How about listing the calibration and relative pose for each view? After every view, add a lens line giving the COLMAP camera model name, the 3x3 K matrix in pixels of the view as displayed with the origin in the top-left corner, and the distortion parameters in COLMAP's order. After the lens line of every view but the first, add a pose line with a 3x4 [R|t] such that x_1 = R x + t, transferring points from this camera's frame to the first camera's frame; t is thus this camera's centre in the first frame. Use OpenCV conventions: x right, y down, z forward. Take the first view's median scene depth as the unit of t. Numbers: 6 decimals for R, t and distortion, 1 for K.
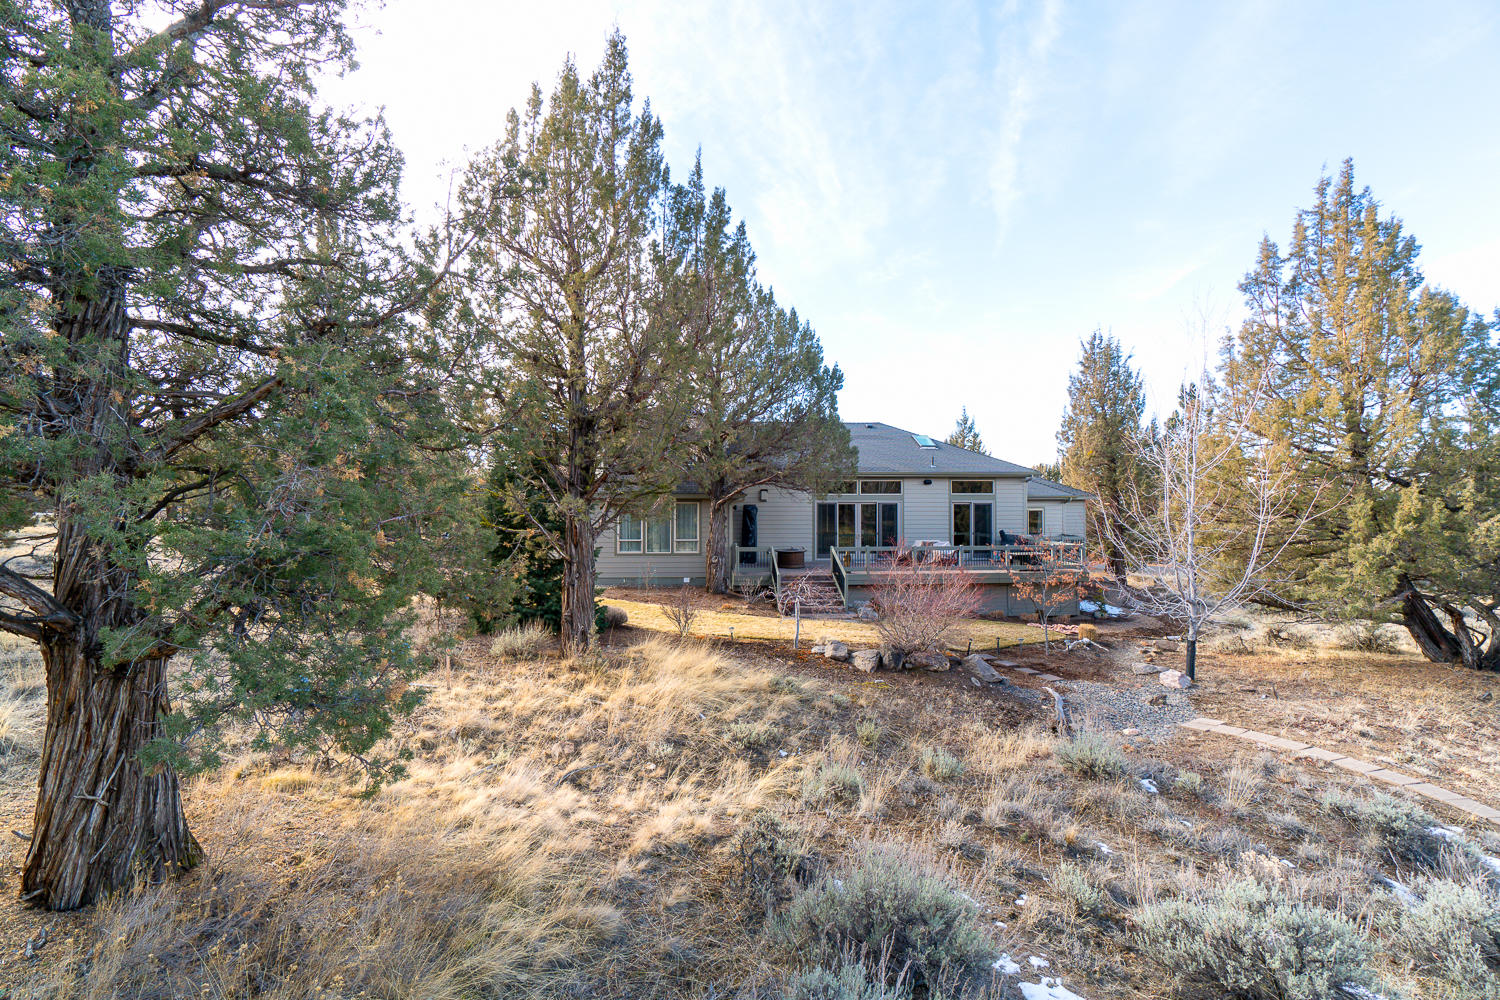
lens RADIAL K [[660.6, 0, 750.0], [0, 660.6, 500.0], [0, 0, 1]] dist [0.001172, 0.002004]
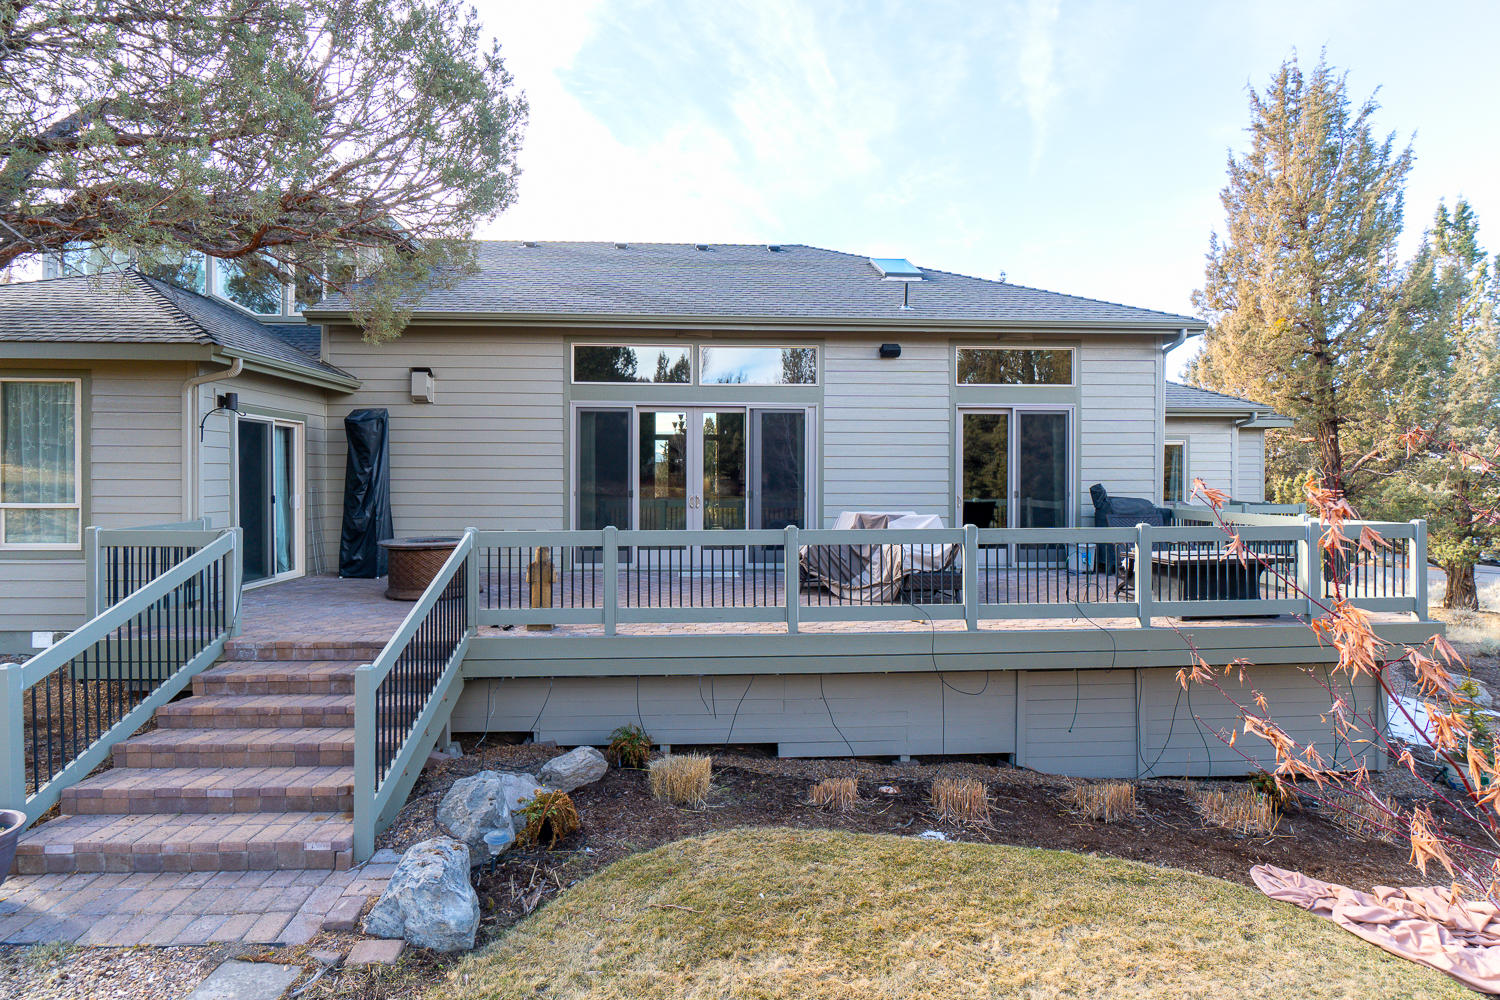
lens RADIAL K [[693.1, 0, 723.1], [0, 693.1, 502.4], [0, 0, 1]] dist [-0.000298, 0.000301]
pose [[0.998832, 0.000533, -0.048321, 0.196895], [0.000904, 0.999558, 0.029720, 0.043734], [0.048316, -0.029729, 0.998390, 0.618021]]
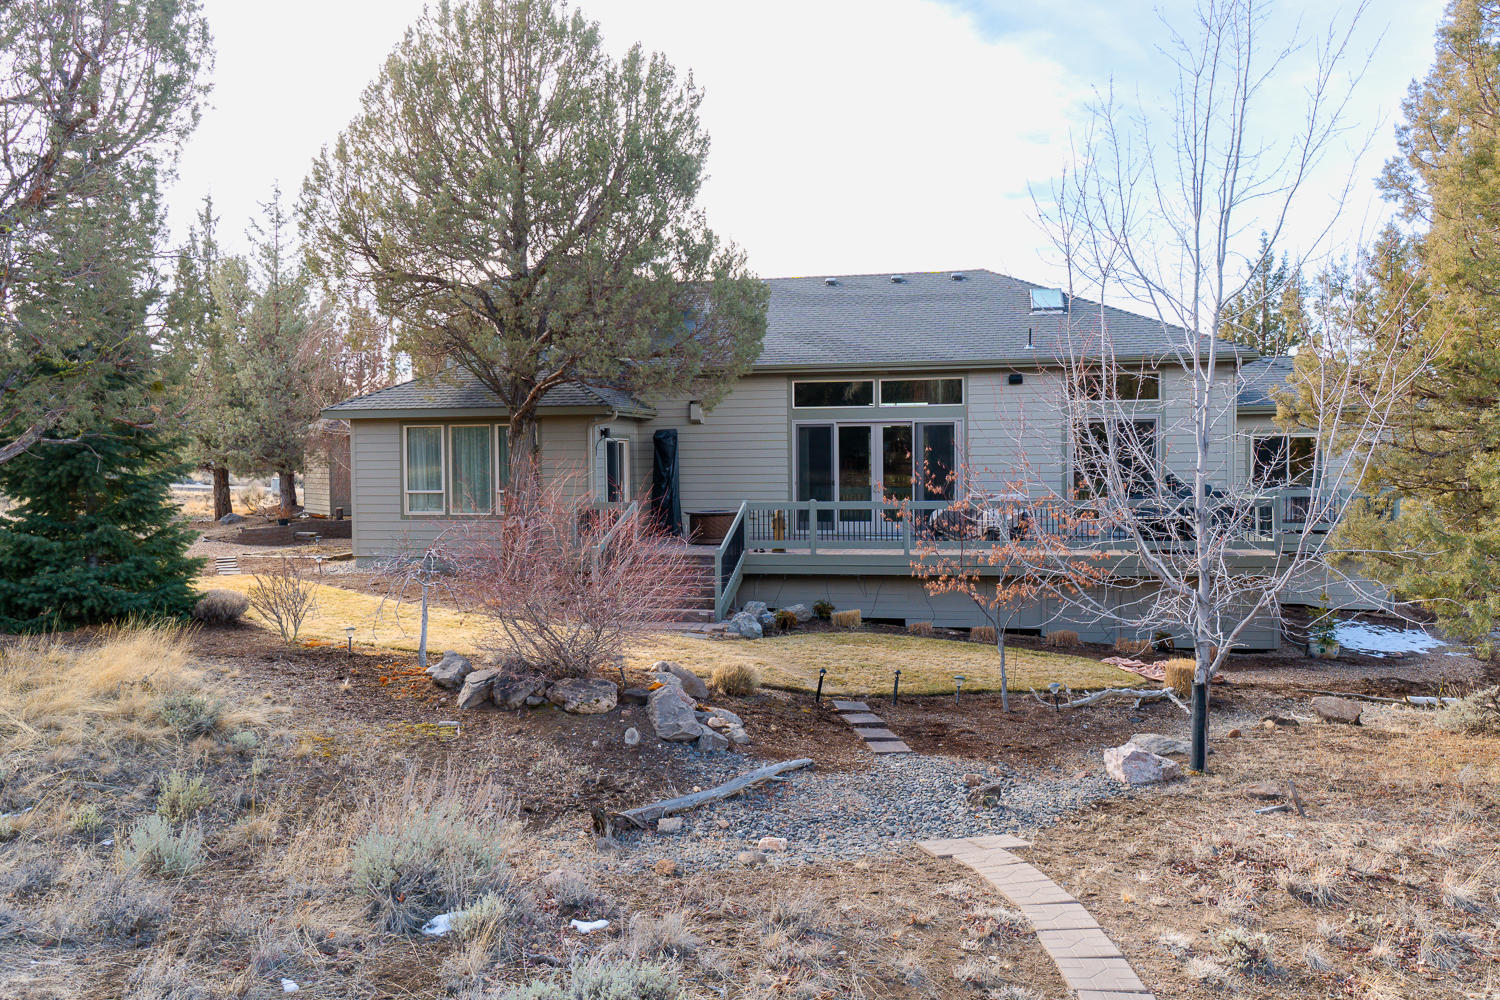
lens RADIAL K [[1181.7, 0, 750.0], [0, 1181.7, 500.0], [0, 0, 1]] dist [0.001942, -0.000342]
pose [[0.956053, -0.002015, -0.293187, 0.338603], [0.012083, 0.999398, 0.032532, 0.032824], [0.292945, -0.034645, 0.955502, 0.083721]]
